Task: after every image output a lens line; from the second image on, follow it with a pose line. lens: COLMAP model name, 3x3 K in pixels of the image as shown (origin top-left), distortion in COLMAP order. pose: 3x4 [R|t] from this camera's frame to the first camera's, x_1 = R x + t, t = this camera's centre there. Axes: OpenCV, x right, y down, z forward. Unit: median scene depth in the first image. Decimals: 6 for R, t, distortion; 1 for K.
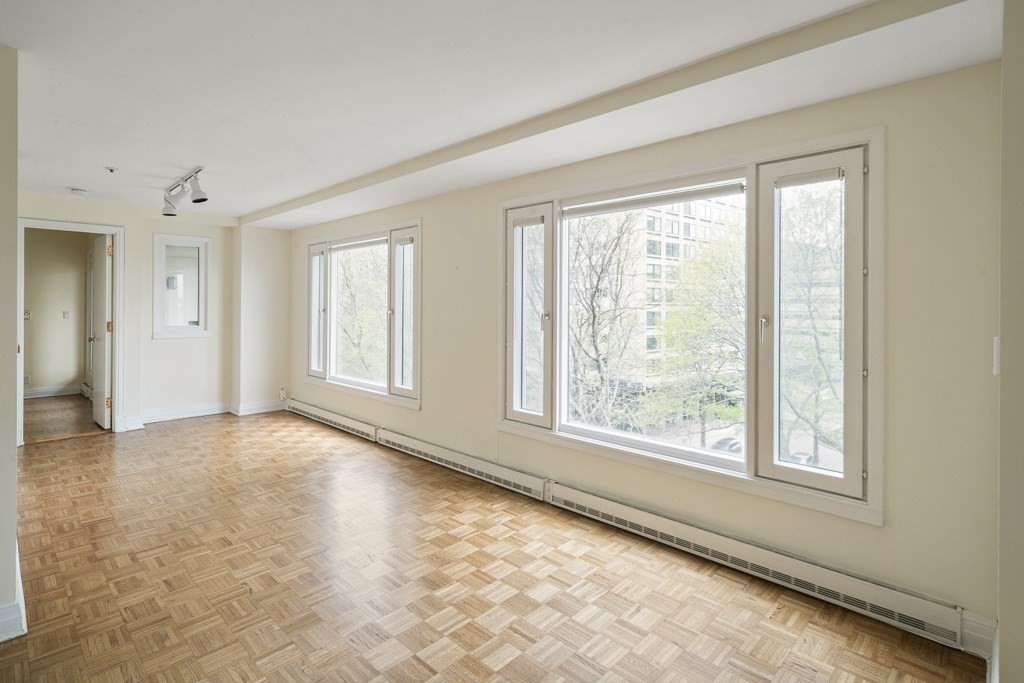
lens RADIAL K [[498.6, 0, 530.5], [0, 498.6, 313.5], [0, 0, 1]] dist [0.011517, -0.002568]
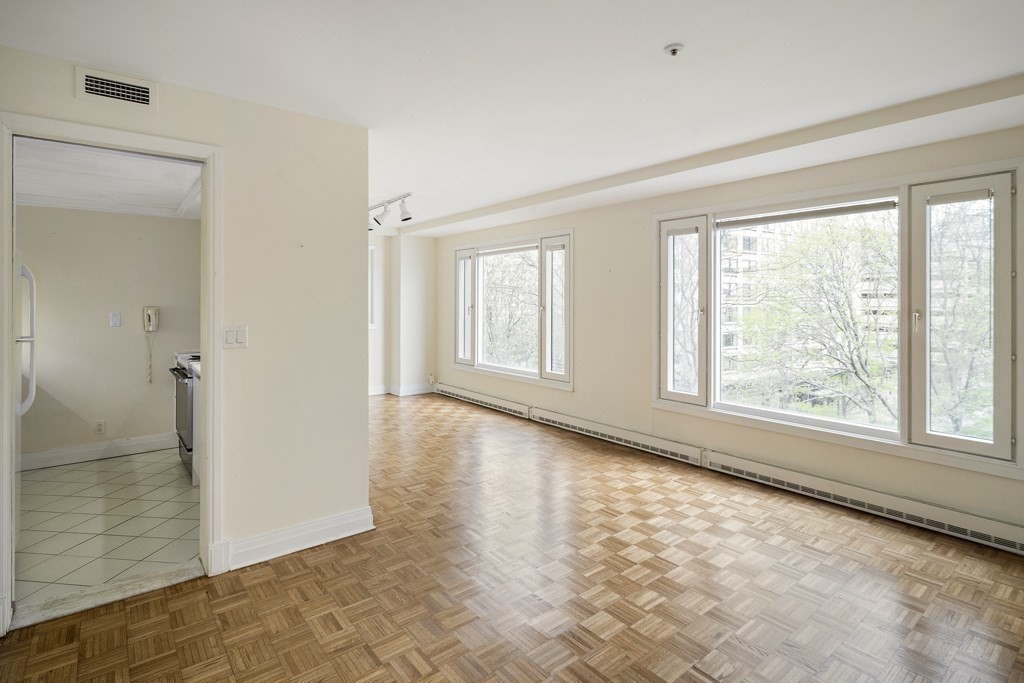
lens RADIAL K [[498.6, 0, 534.7], [0, 498.6, 308.7], [0, 0, 1]] dist [0.011517, -0.002568]
pose [[0.992442, -0.001478, -0.122710, -0.251885], [0.001321, 0.999998, -0.001359, 0.000260], [0.122711, 0.001187, 0.992442, -0.266593]]
